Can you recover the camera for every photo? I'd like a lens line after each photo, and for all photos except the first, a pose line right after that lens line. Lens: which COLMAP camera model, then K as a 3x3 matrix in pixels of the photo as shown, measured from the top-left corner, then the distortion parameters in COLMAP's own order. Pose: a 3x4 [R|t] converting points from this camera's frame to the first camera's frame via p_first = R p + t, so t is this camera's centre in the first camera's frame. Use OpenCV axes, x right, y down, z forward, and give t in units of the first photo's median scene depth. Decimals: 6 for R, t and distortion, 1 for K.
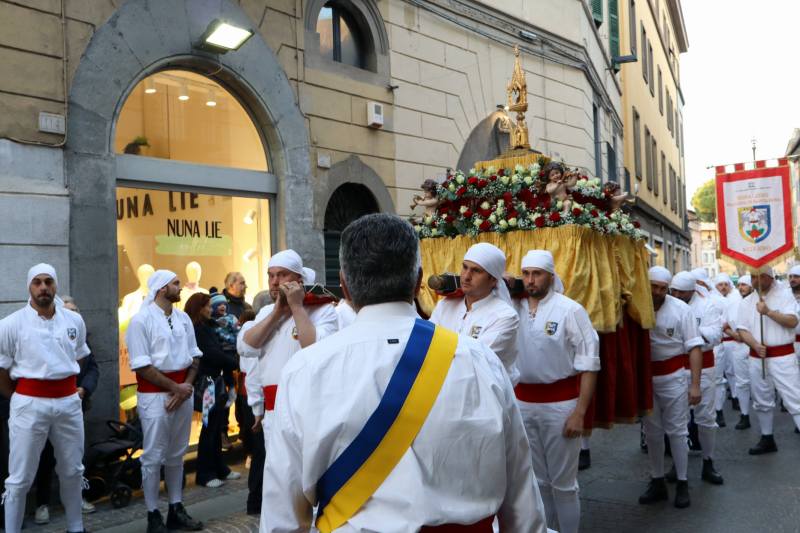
lens RADIAL K [[710.8, 0, 399.1], [0, 710.8, 267.8], [0, 0, 1]] dist [0.020582, 0.011893]
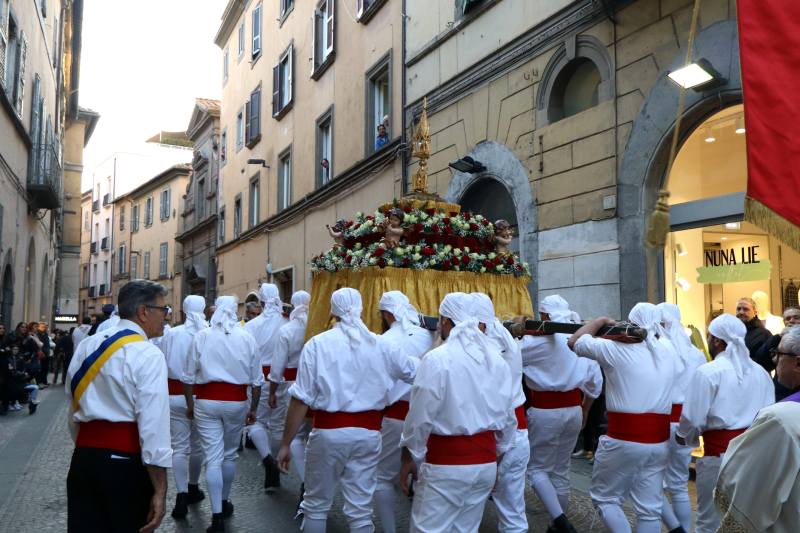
lens RADIAL K [[678.5, 0, 399.4], [0, 678.5, 264.6], [0, 0, 1]] dist [0.000067, -0.004740]
pose [[-0.392812, -0.030234, -0.919122, 0.972750], [0.047623, 0.997450, -0.053163, -0.016258], [0.918385, -0.064655, -0.390371, 1.119038]]
